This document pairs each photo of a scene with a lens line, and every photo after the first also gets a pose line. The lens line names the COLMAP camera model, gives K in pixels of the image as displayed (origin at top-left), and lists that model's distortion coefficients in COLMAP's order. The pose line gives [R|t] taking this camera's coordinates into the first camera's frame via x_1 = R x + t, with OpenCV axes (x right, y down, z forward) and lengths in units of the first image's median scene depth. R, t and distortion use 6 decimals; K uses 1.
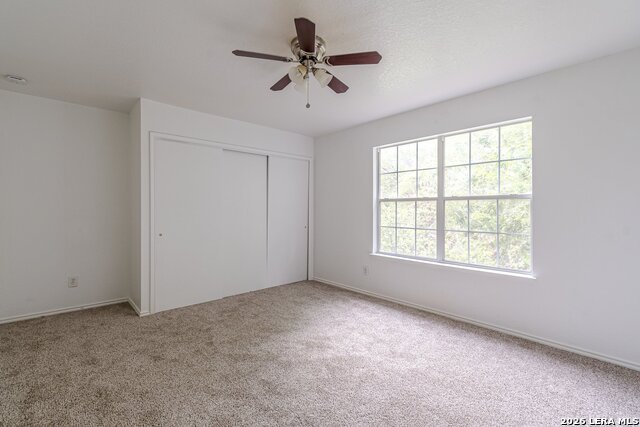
lens RADIAL K [[279.8, 0, 315.5], [0, 279.8, 211.1], [0, 0, 1]] dist [0.000345, 0.000071]
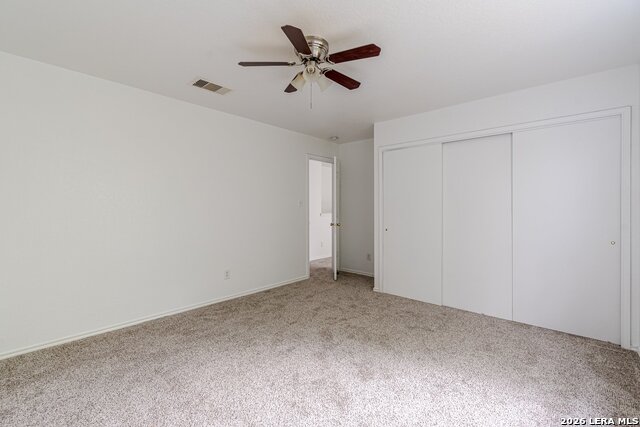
lens RADIAL K [[279.8, 0, 315.5], [0, 279.8, 211.1], [0, 0, 1]] dist [0.000345, 0.000071]
pose [[0.100870, 0.007208, -0.994874, 0.623368], [-0.003614, 0.999970, 0.006878, -0.004653], [0.994893, 0.002902, 0.100893, 0.574612]]
